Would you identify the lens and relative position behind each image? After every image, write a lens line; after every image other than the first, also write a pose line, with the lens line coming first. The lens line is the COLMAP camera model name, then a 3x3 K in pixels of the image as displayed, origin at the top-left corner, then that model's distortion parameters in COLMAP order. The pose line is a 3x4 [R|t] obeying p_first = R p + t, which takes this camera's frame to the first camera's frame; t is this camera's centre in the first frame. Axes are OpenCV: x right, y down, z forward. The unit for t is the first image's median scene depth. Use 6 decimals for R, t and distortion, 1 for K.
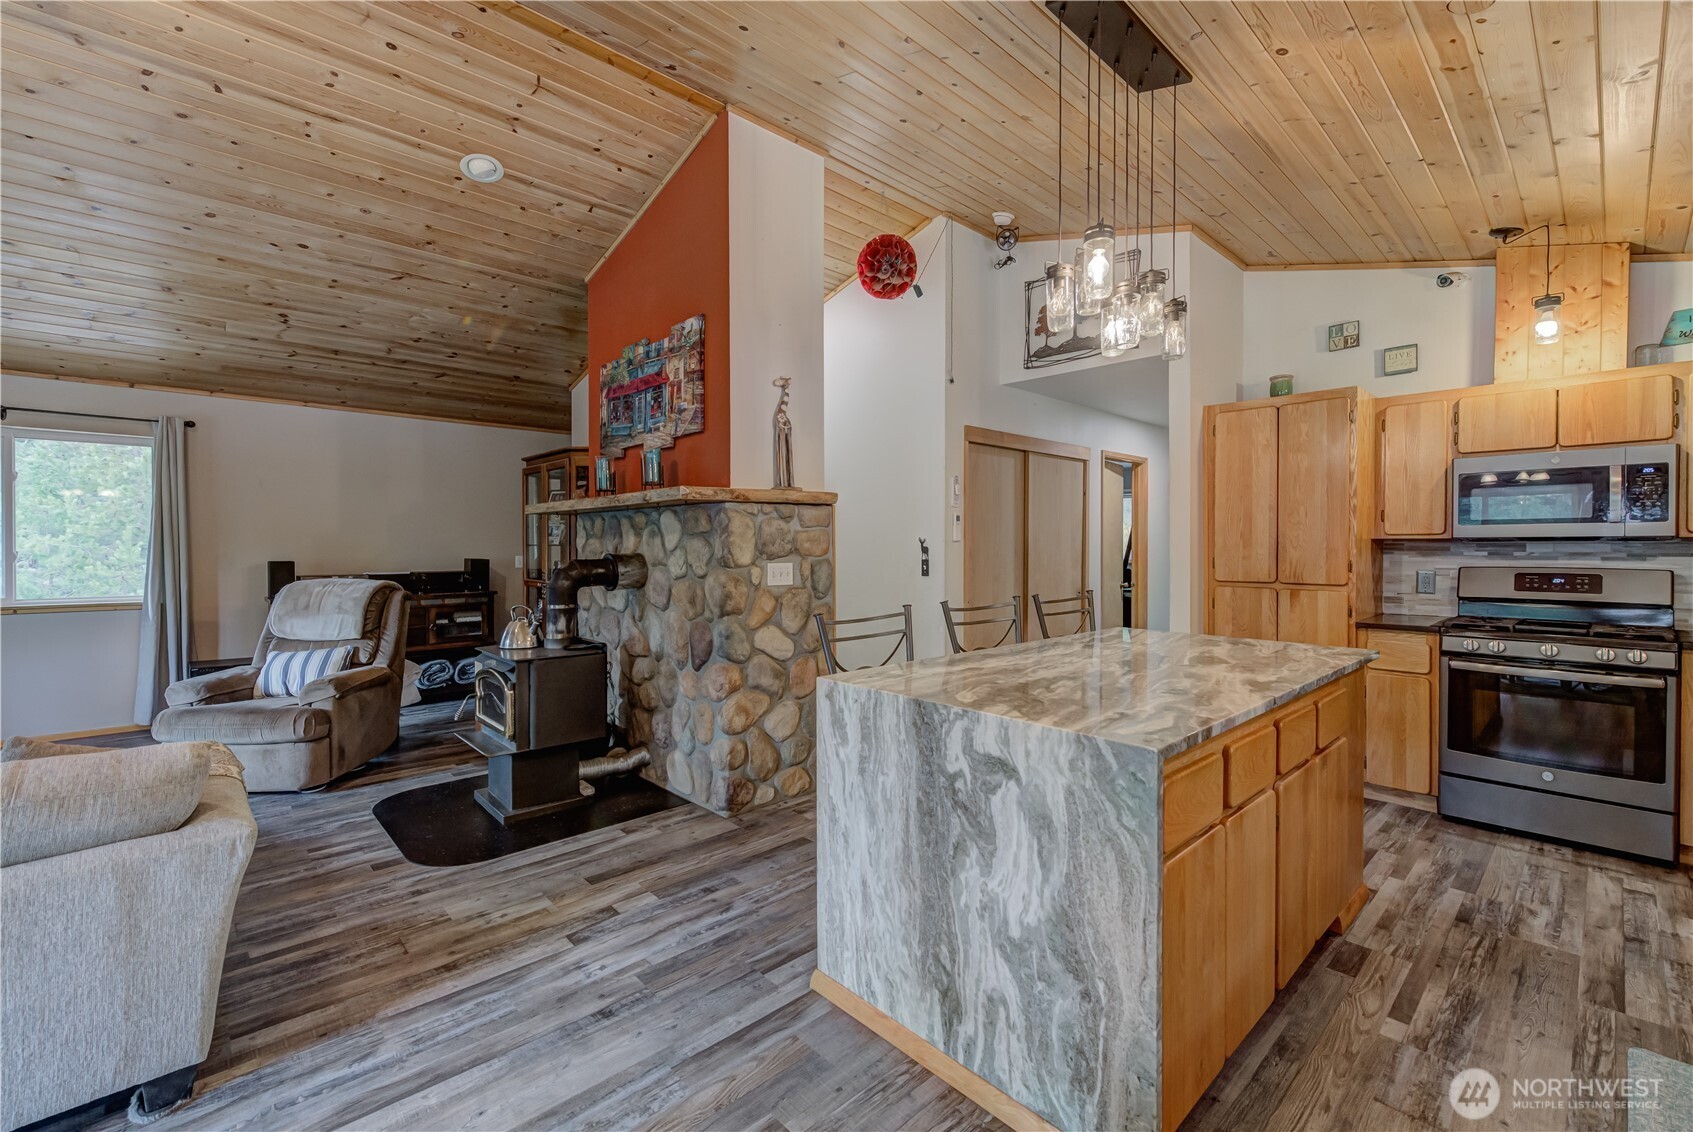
lens RADIAL K [[732.2, 0, 833.7], [0, 732.2, 551.9], [0, 0, 1]] dist [0.018257, -0.001600]
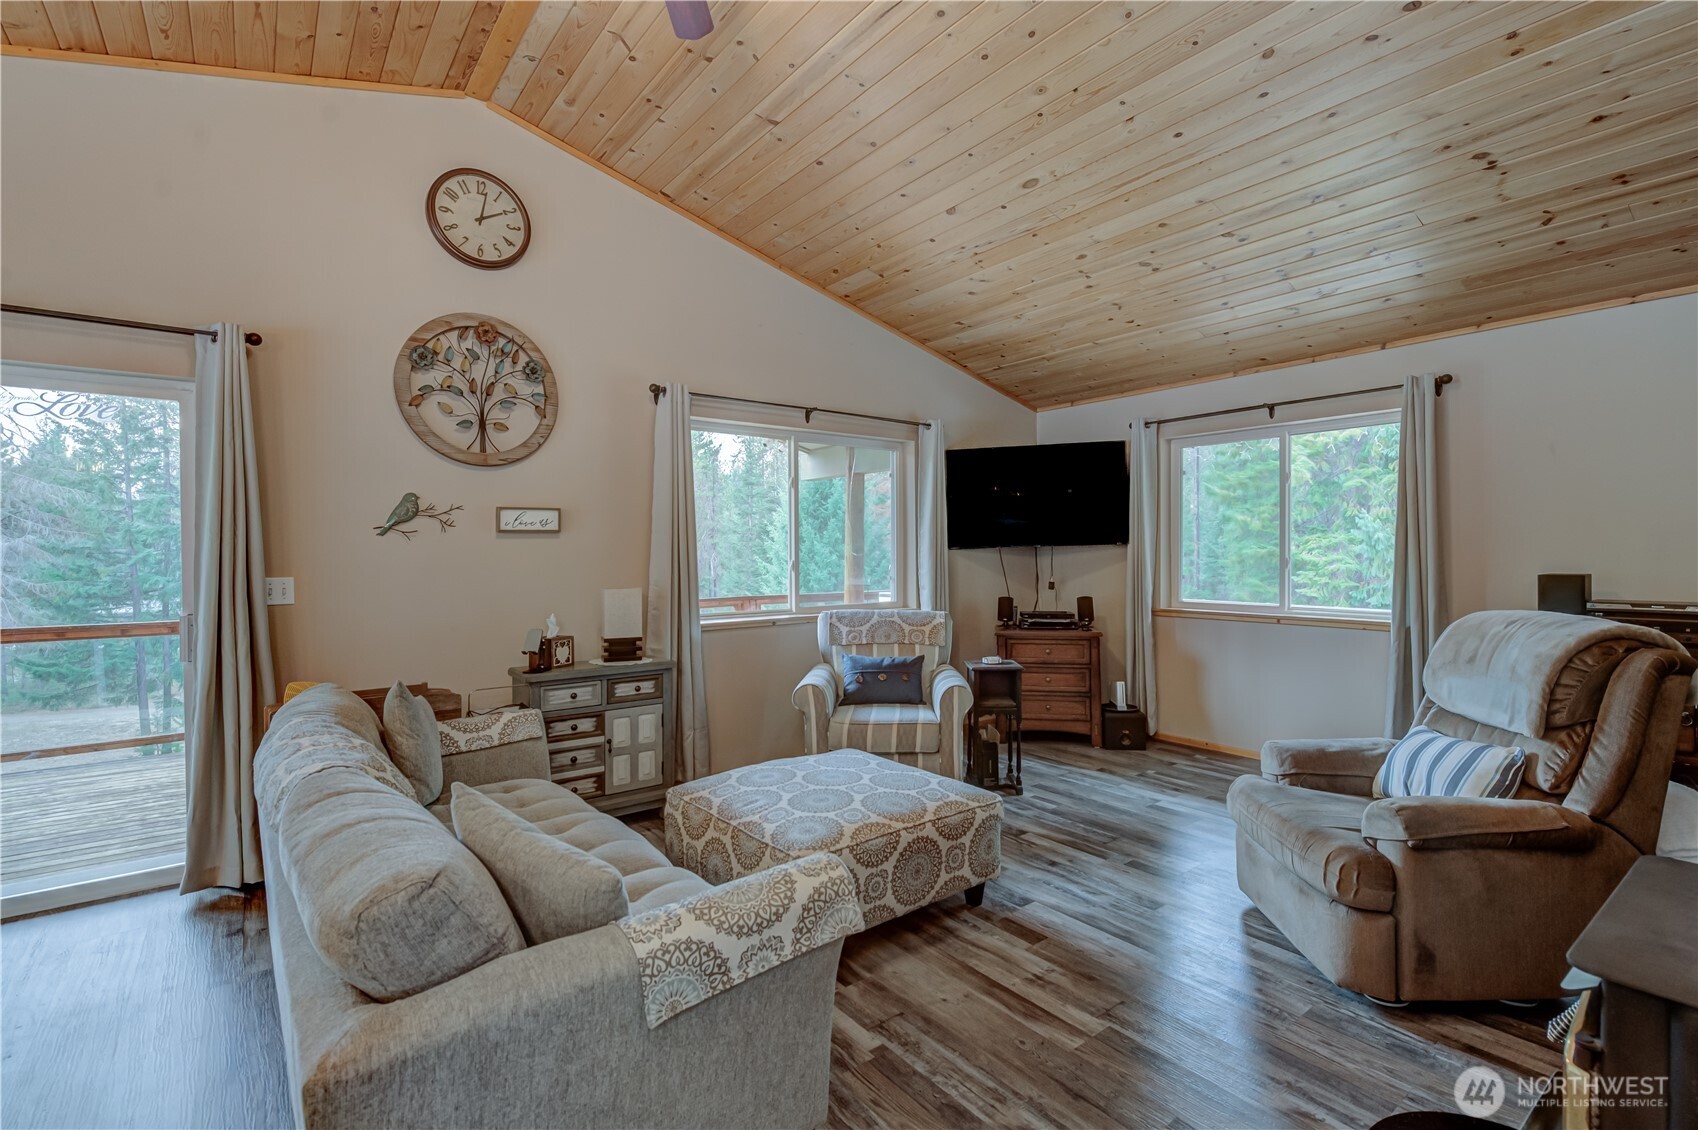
lens RADIAL K [[776.5, 0, 879.7], [0, 776.5, 563.5], [0, 0, 1]] dist [-0.001048, 0.000893]
pose [[-0.051789, 0.014831, -0.998548, -0.128058], [-0.005834, 0.999868, 0.015154, -0.004612], [0.998641, 0.006610, -0.051695, 0.697860]]
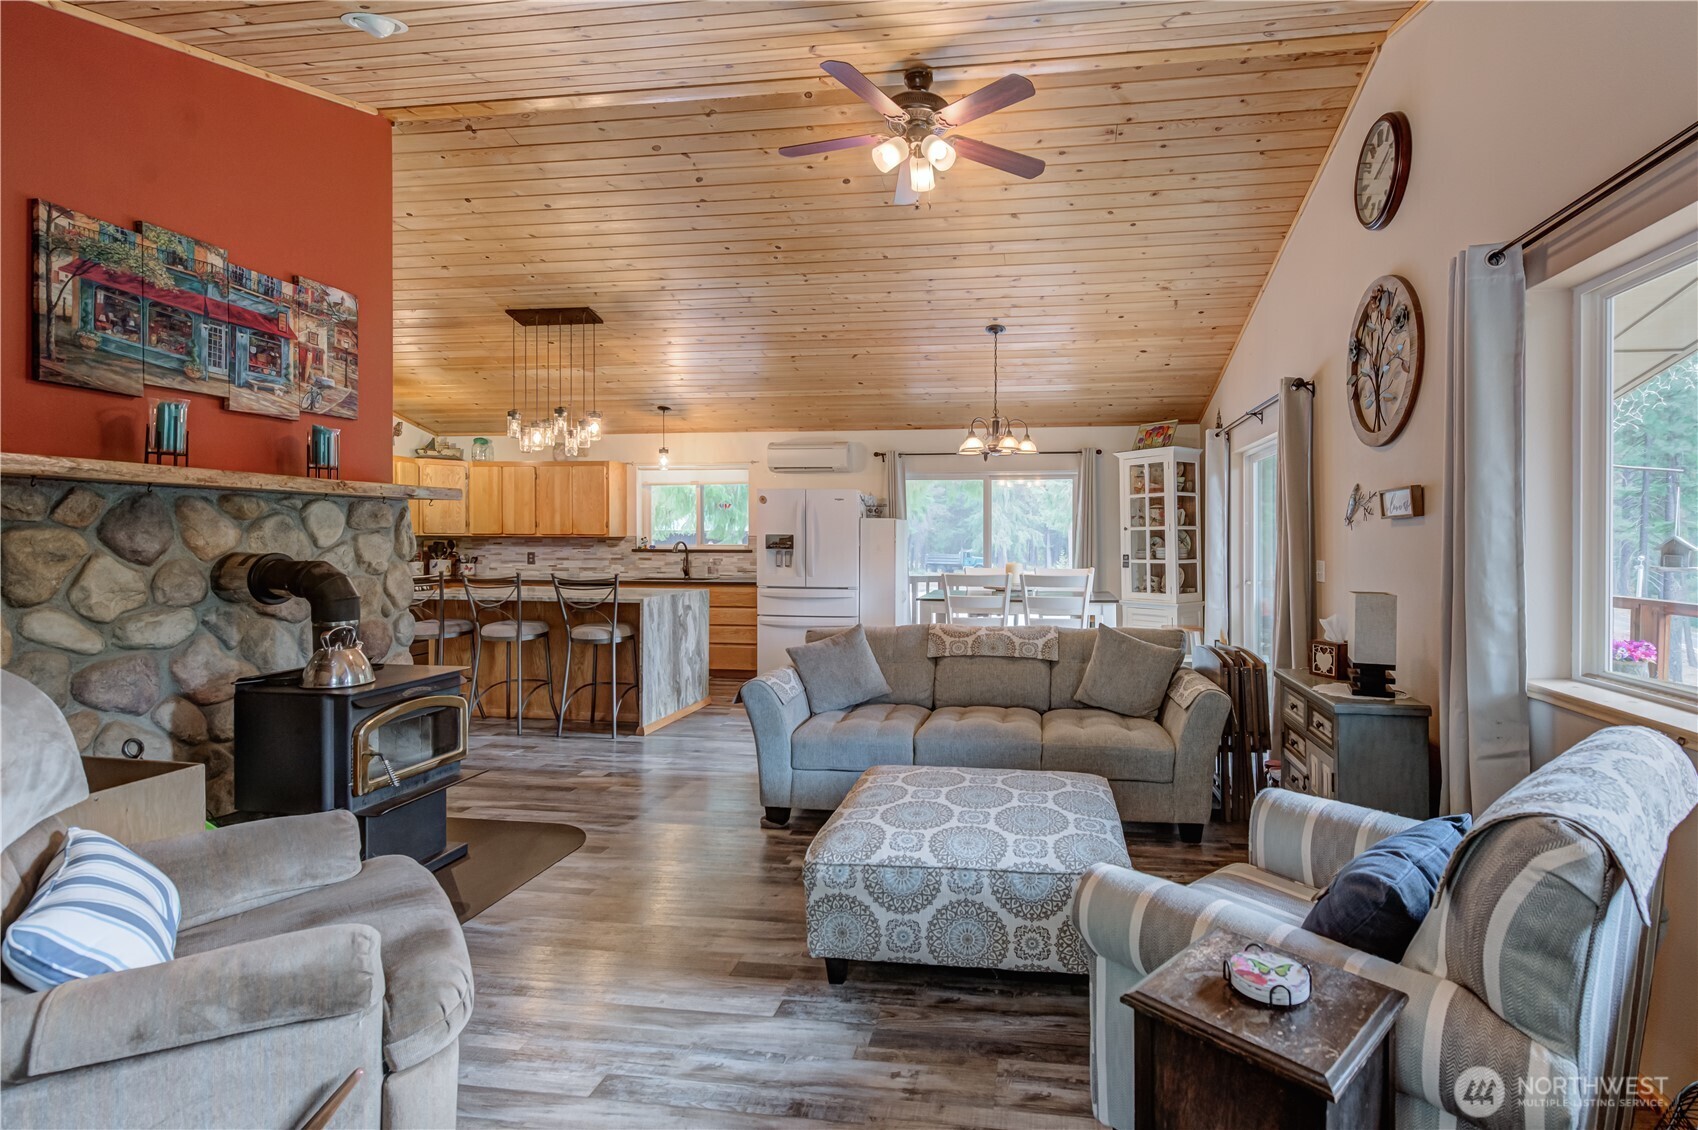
lens RADIAL K [[776.5, 0, 947.1], [0, 776.5, 541.4], [0, 0, 1]] dist [-0.001048, 0.000893]
pose [[-0.651461, -0.004998, 0.758665, -1.455902], [0.006069, 0.999912, 0.011798, -0.016854], [-0.758657, 0.012290, -0.651374, 1.097556]]
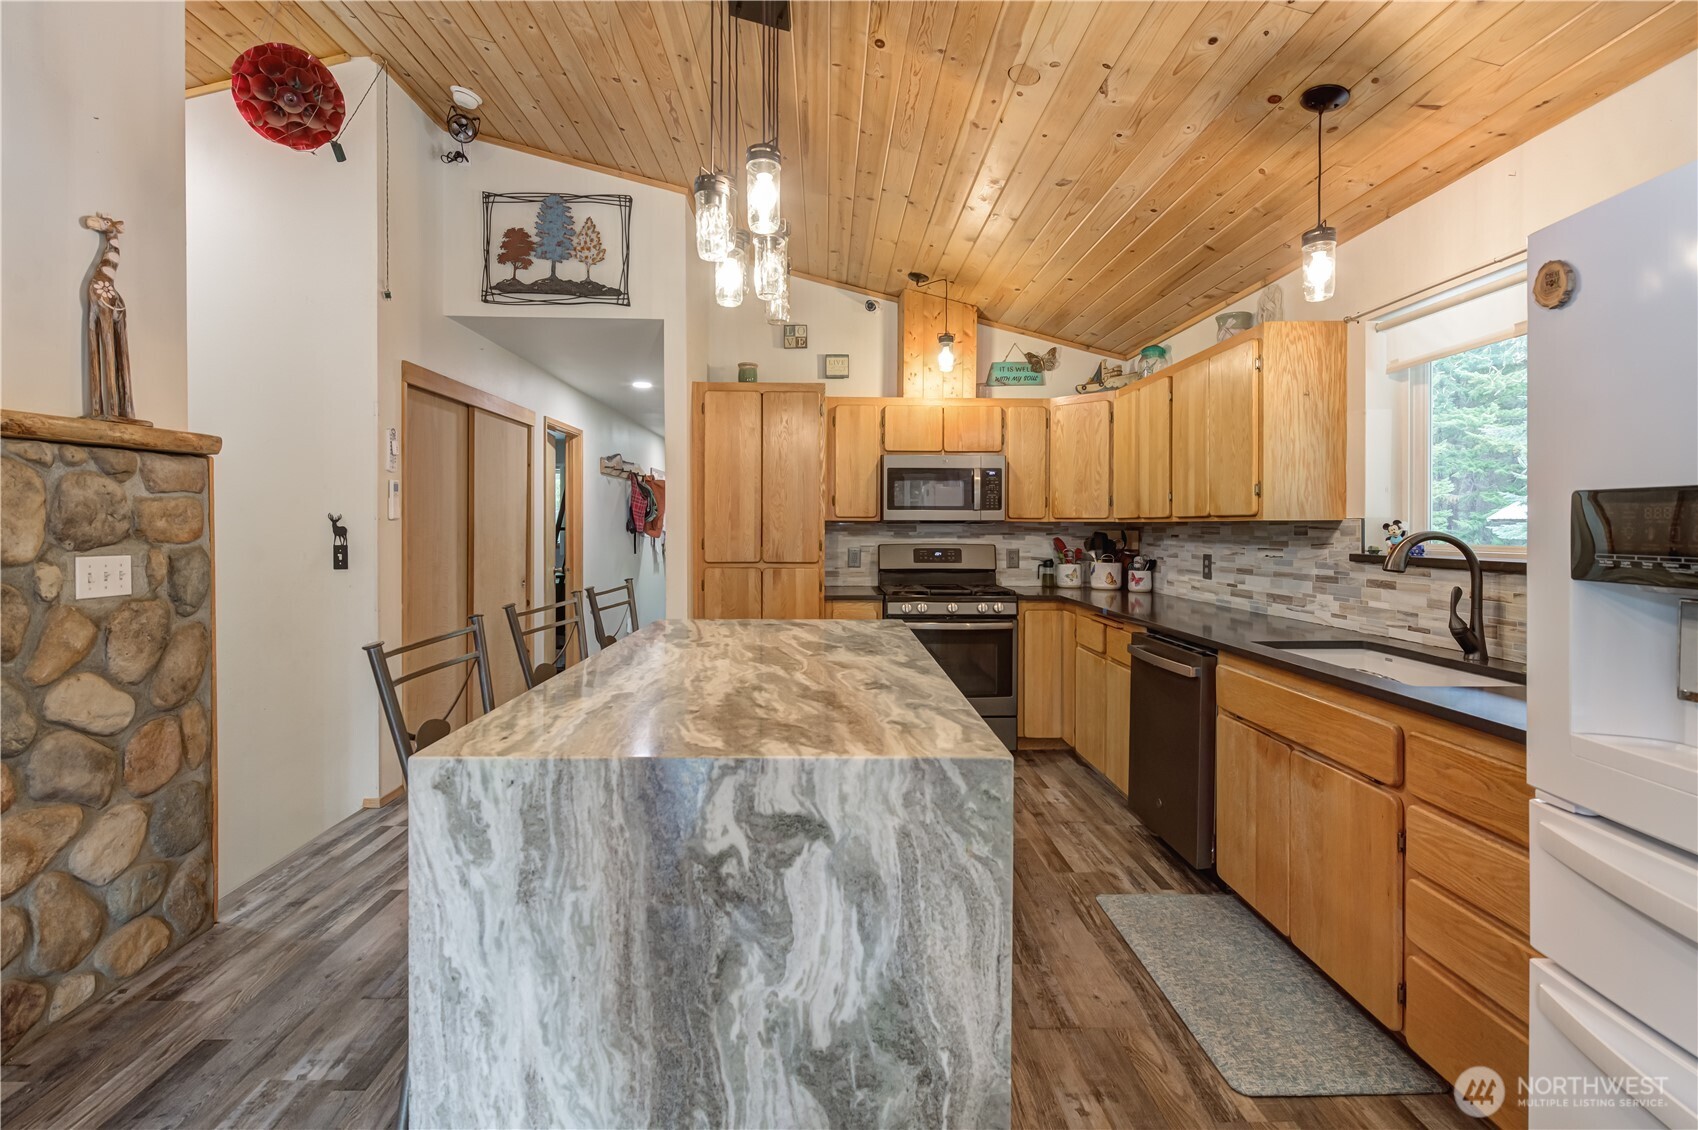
lens RADIAL K [[776.5, 0, 840.5], [0, 776.5, 533.9], [0, 0, 1]] dist [-0.001048, 0.000893]
pose [[0.656816, -0.004268, 0.754039, -0.151144], [0.004529, 0.999988, 0.001715, 0.000242], [-0.754037, 0.002288, 0.656828, 0.212483]]
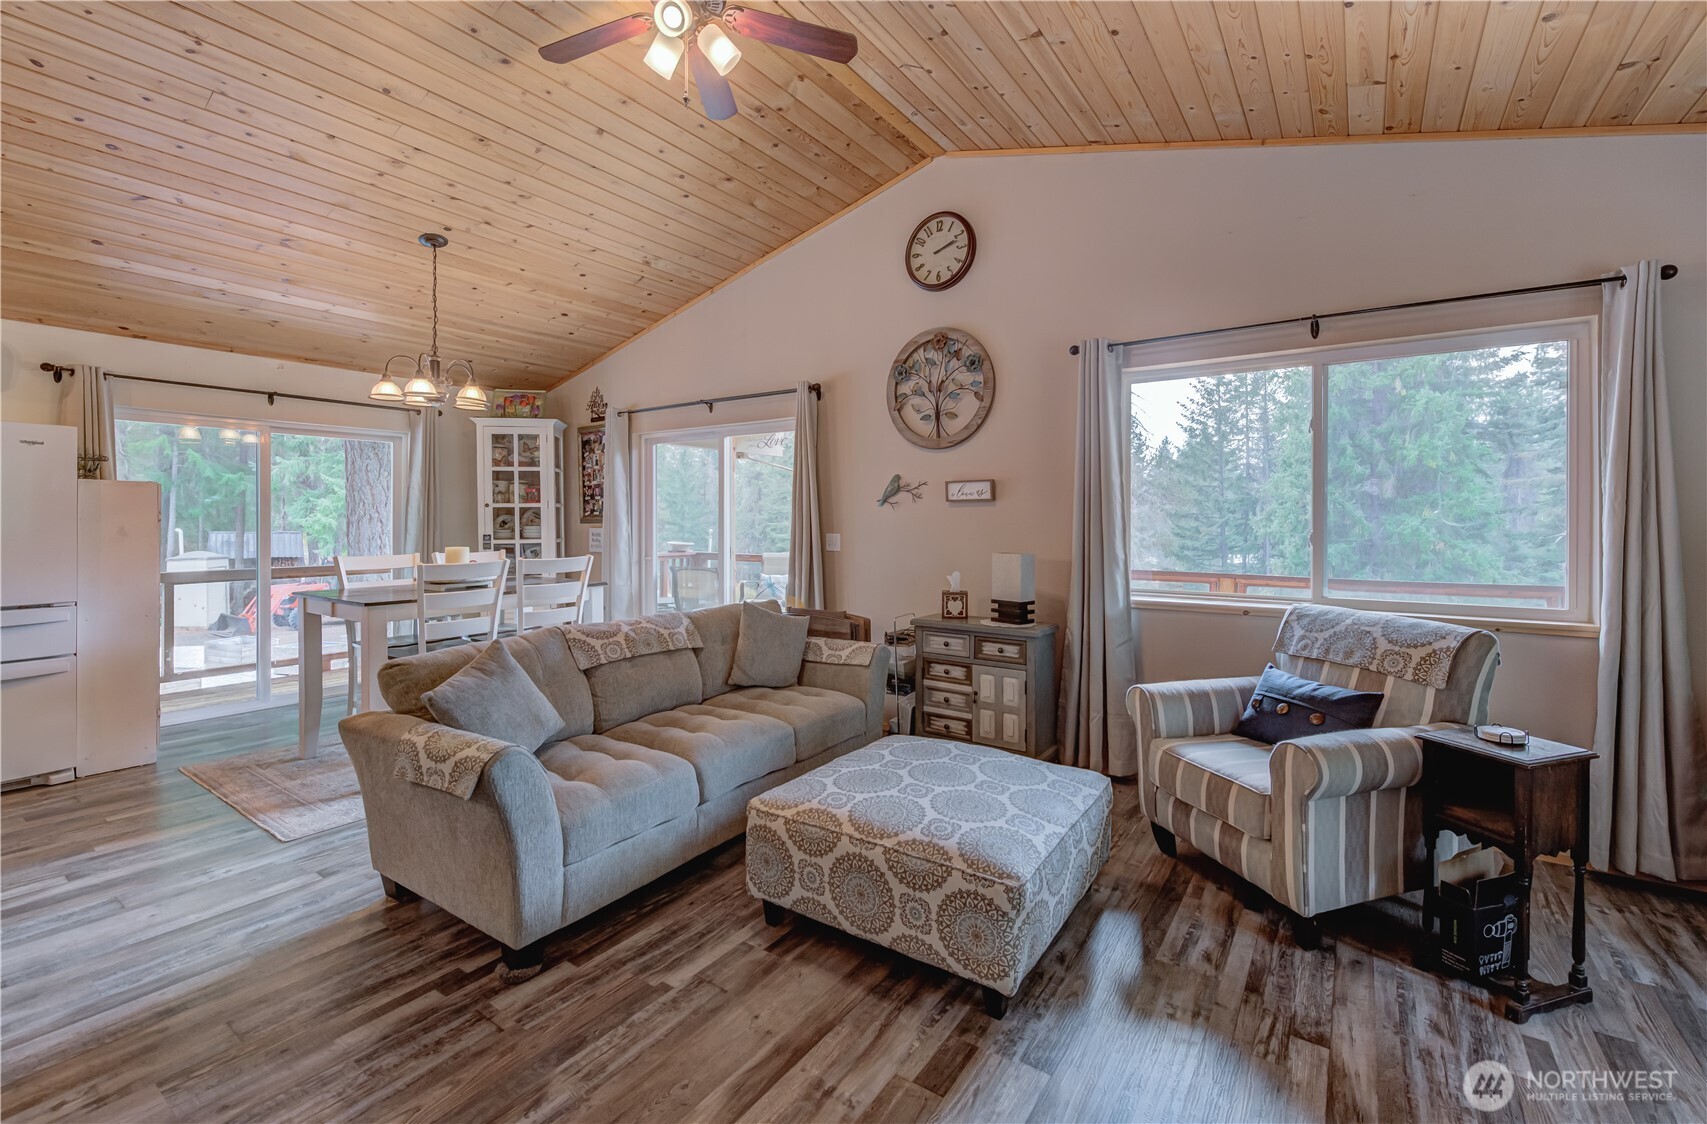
lens RADIAL K [[717.0, 0, 827.0], [0, 717.0, 527.7], [0, 0, 1]] dist [-0.002181, 0.001588]
pose [[-0.974843, 0.001250, -0.222891, -0.666036], [-0.003909, 0.999735, 0.022704, -0.011255], [0.222860, 0.023004, -0.974579, 1.213745]]
